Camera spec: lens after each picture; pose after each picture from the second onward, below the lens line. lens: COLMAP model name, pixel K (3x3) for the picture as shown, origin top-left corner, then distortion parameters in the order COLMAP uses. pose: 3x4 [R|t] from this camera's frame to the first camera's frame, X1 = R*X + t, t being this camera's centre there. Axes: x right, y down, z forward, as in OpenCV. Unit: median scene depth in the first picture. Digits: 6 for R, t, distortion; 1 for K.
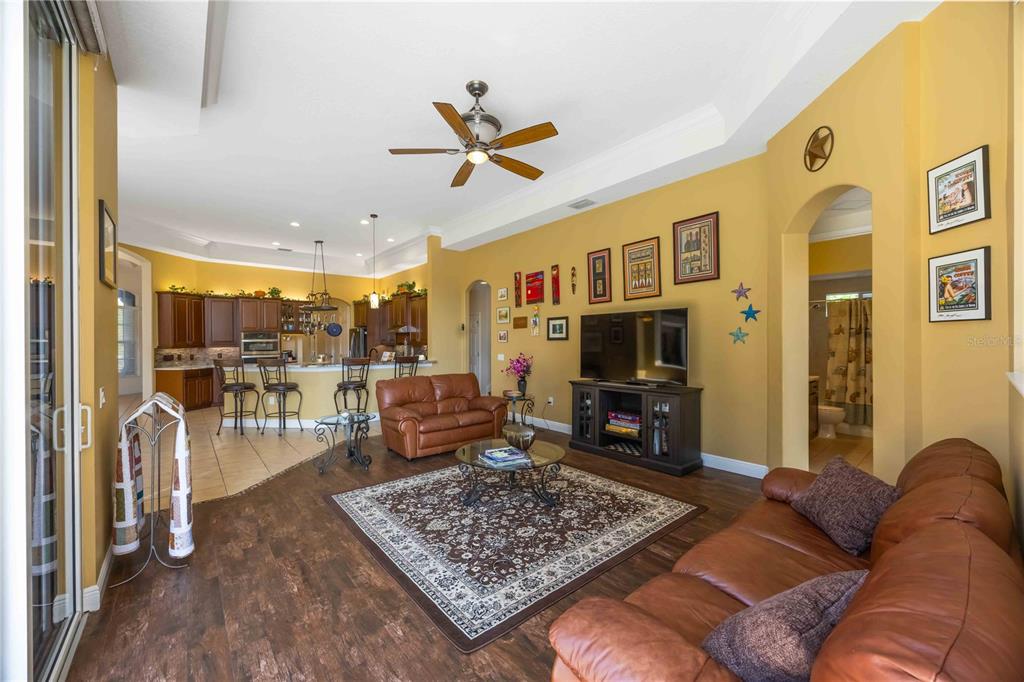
lens RADIAL K [[391.1, 0, 511.7], [0, 391.1, 344.3], [0, 0, 1]] dist [-0.002055, 0.000586]
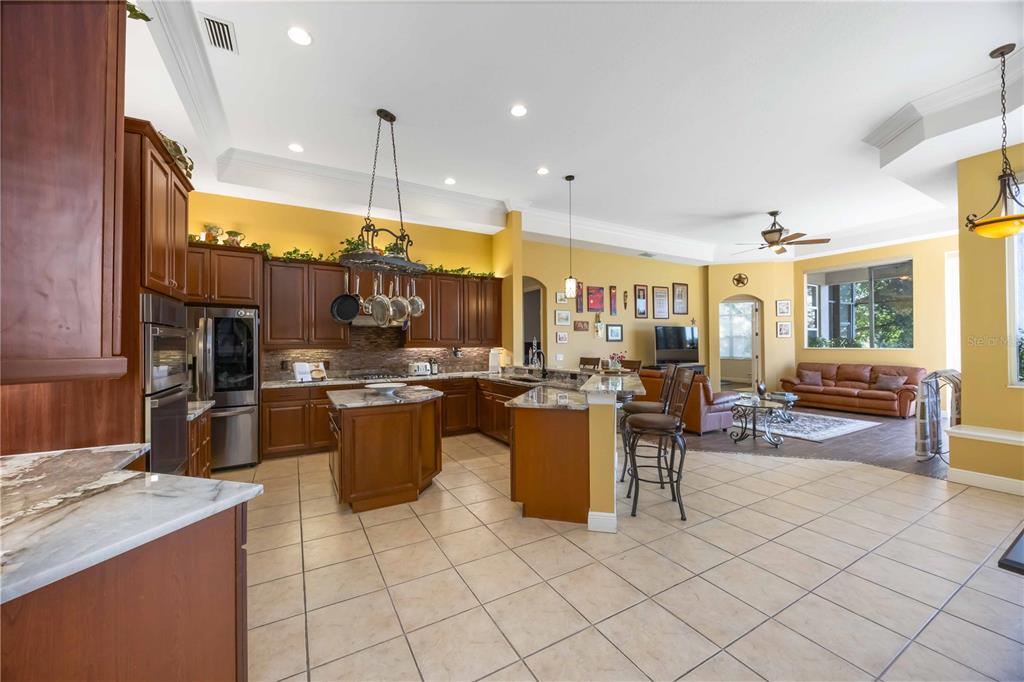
lens RADIAL K [[391.1, 0, 507.1], [0, 391.1, 339.8], [0, 0, 1]] dist [-0.002055, 0.000586]
pose [[0.180704, 0.015781, 0.983411, -0.951192], [0.010815, 0.999779, -0.018031, 0.002960], [-0.983478, 0.013894, 0.180493, 0.831757]]
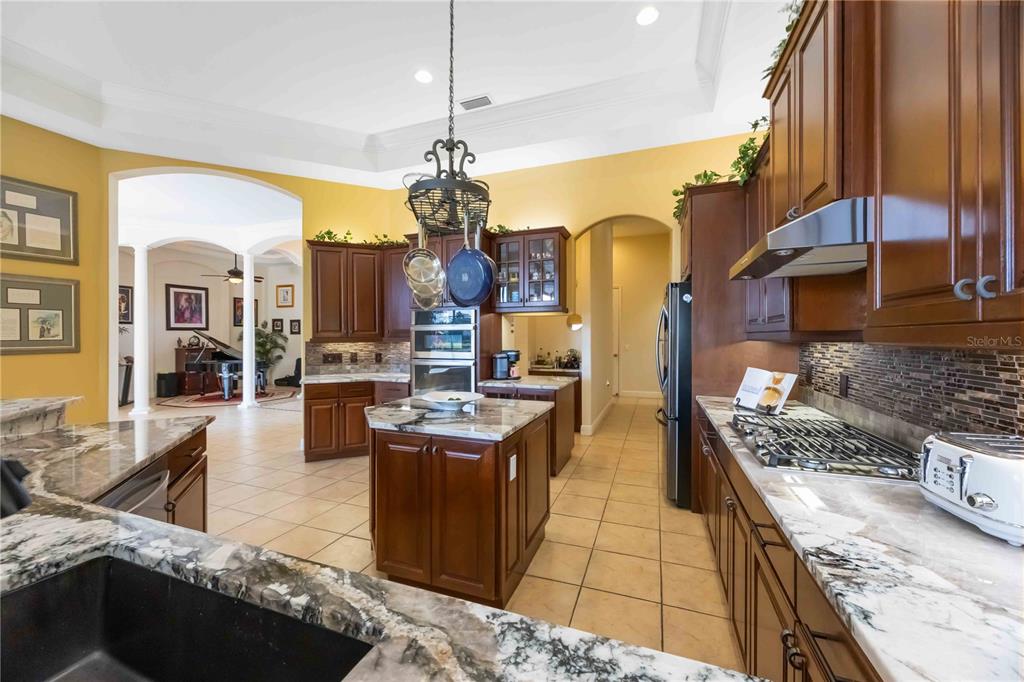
lens RADIAL K [[391.1, 0, 507.4], [0, 391.1, 338.6], [0, 0, 1]] dist [-0.002055, 0.000586]
pose [[0.484505, 0.008308, -0.874749, -0.236759], [-0.006852, 0.999960, 0.005702, -0.000058], [0.874762, 0.003232, 0.484543, 0.944462]]
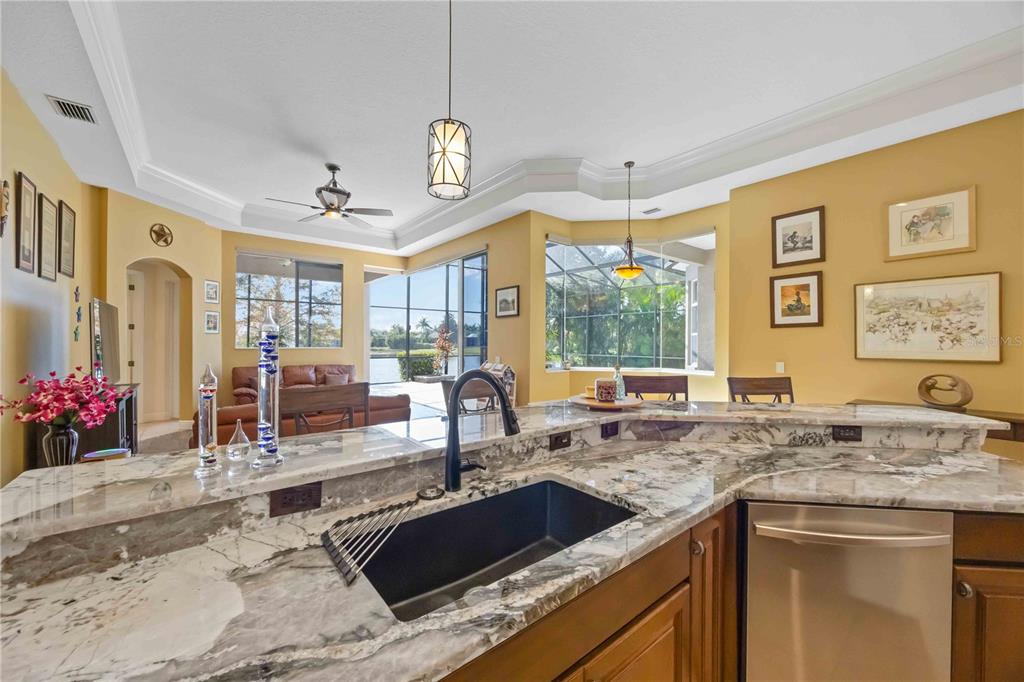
lens RADIAL K [[391.1, 0, 510.9], [0, 391.1, 341.6], [0, 0, 1]] dist [-0.002055, 0.000586]
pose [[-0.999862, 0.000454, 0.016633, -0.328458], [0.000569, 0.999976, 0.006939, -0.003982], [-0.016630, 0.006948, -0.999838, 1.034277]]
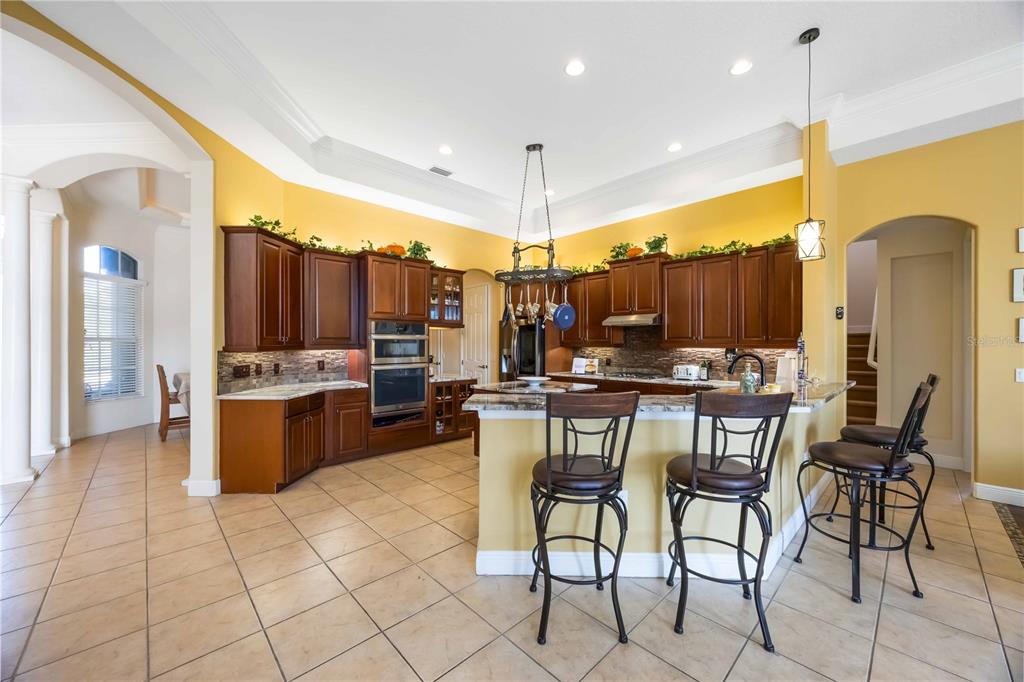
lens RADIAL K [[391.1, 0, 512.9], [0, 391.1, 344.2], [0, 0, 1]] dist [-0.002055, 0.000586]
pose [[0.998460, 0.007008, 0.055031, -0.578005], [-0.006721, 0.999963, -0.005396, 0.002241], [-0.055067, 0.005018, 0.998470, 0.511824]]
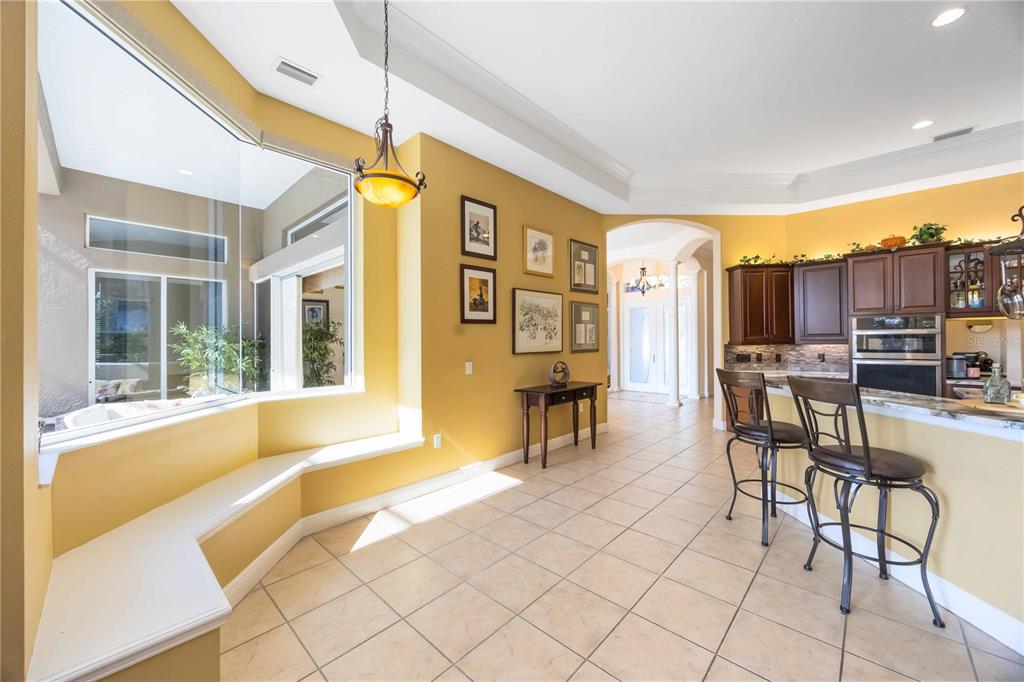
lens RADIAL K [[391.1, 0, 510.2], [0, 391.1, 339.8], [0, 0, 1]] dist [-0.002055, 0.000586]
pose [[0.115366, 0.002424, -0.993320, -0.208293], [-0.000533, 0.999997, 0.002379, -0.000243], [0.993323, 0.000255, 0.115366, 0.486503]]
